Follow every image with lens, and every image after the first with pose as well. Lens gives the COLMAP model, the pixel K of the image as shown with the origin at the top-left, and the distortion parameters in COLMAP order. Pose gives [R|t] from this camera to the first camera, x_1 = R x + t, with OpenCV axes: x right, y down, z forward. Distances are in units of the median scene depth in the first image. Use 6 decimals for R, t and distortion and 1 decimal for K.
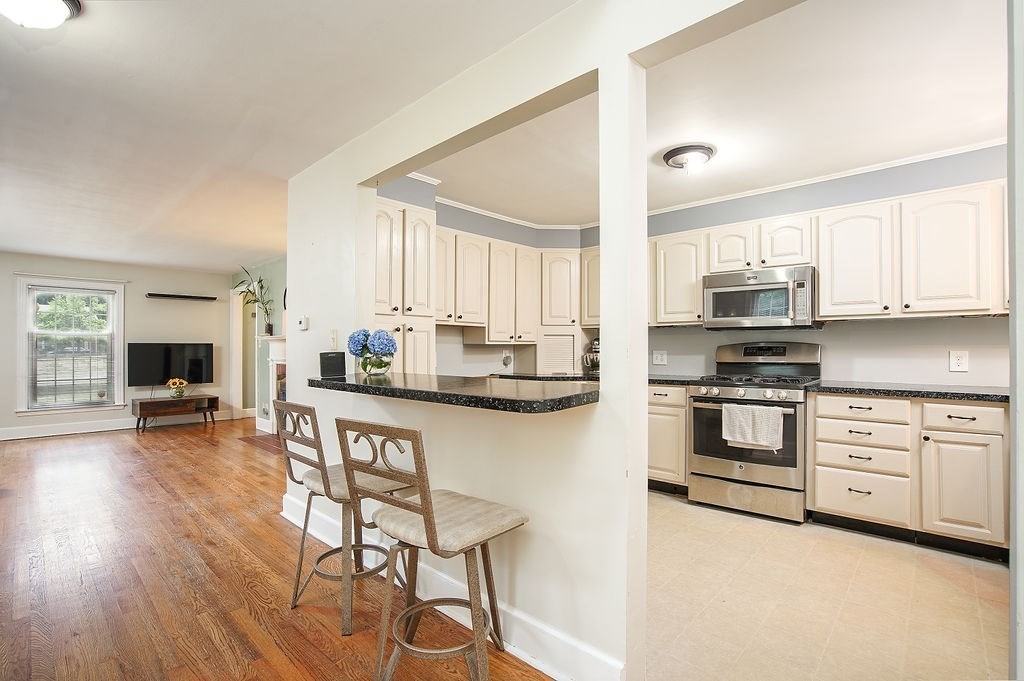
lens RADIAL K [[473.1, 0, 501.6], [0, 473.1, 349.8], [0, 0, 1]] dist [-0.044178, 0.007383]
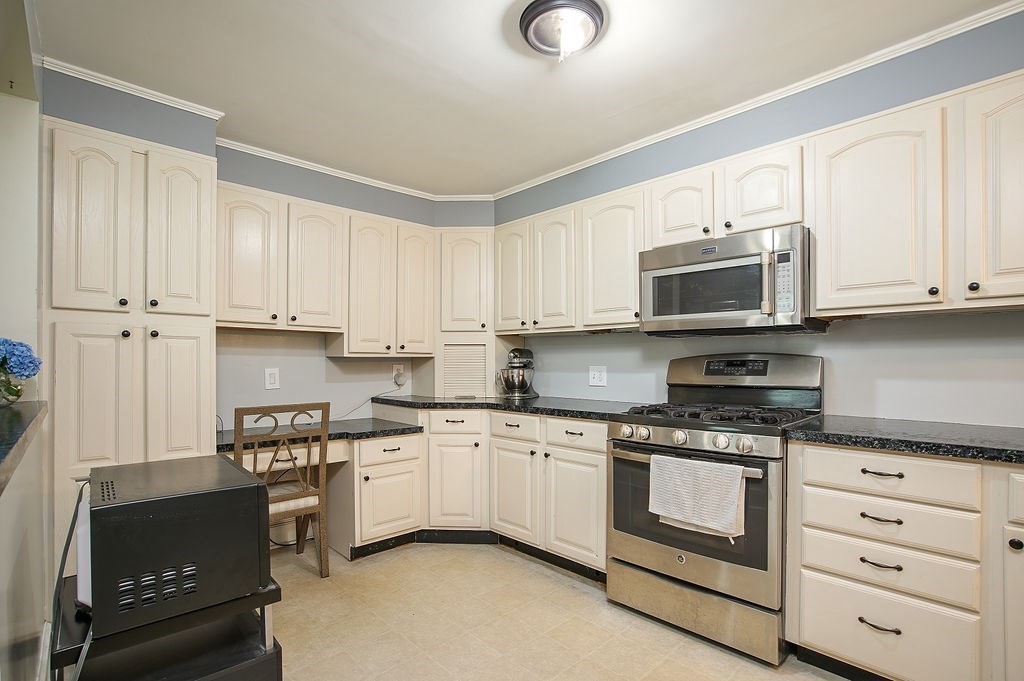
lens RADIAL K [[473.1, 0, 501.0], [0, 473.1, 364.9], [0, 0, 1]] dist [-0.044178, 0.007383]
pose [[0.997937, 0.001385, -0.064190, 0.305252], [-0.001137, 0.999992, 0.003892, -0.002987], [0.064195, -0.003811, 0.997930, 0.362244]]
